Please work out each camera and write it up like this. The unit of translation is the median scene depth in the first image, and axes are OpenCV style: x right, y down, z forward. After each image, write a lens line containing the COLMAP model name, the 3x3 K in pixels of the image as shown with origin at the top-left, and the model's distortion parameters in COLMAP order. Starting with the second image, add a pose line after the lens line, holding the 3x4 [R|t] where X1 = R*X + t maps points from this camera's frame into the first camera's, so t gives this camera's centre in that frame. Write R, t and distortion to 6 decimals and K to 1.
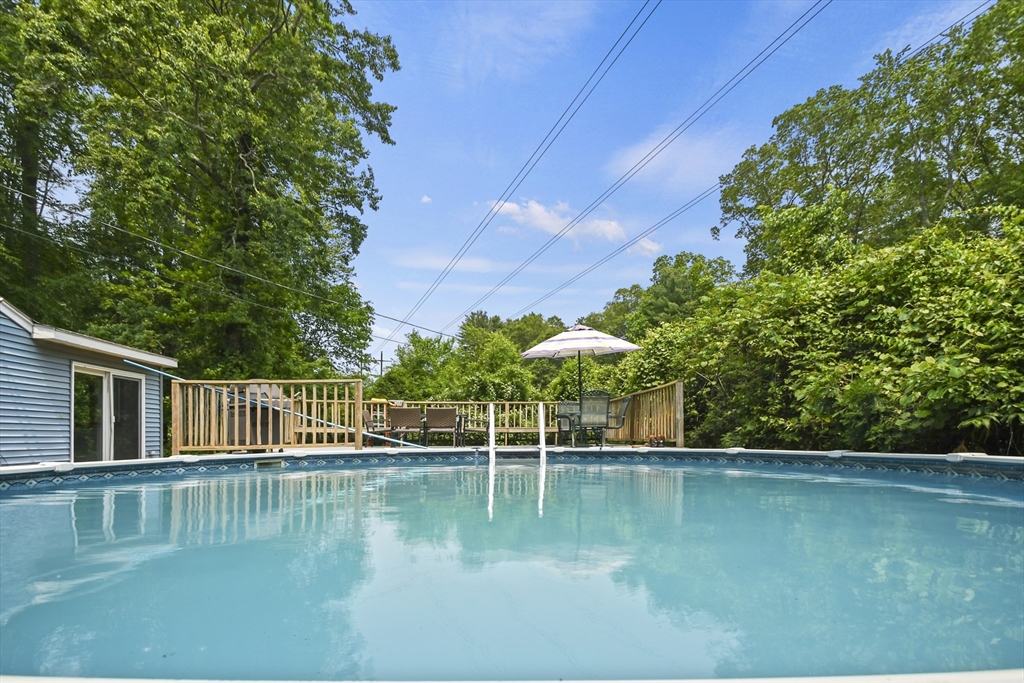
lens RADIAL K [[468.3, 0, 564.9], [0, 468.3, 432.2], [0, 0, 1]] dist [0.025475, -0.013634]
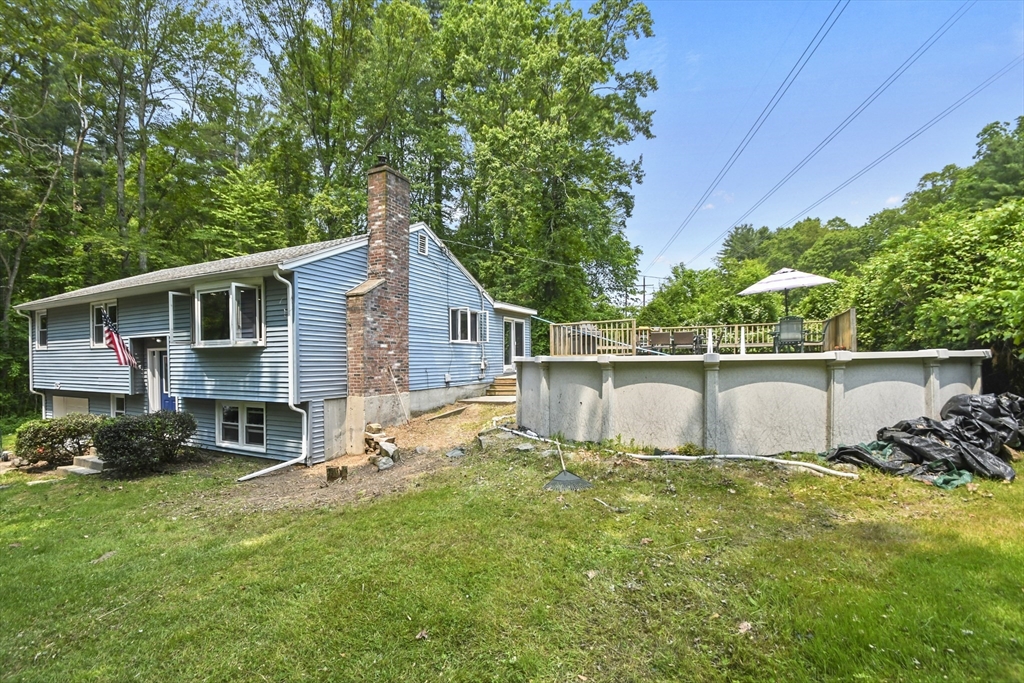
lens RADIAL K [[458.3, 0, 512.7], [0, 458.3, 361.1], [0, 0, 1]] dist [0.000485, -0.012325]
pose [[0.794106, 0.001638, -0.607777, 0.095671], [0.008463, 0.999870, 0.013753, 0.008970], [0.607720, -0.016065, 0.793989, -0.247868]]
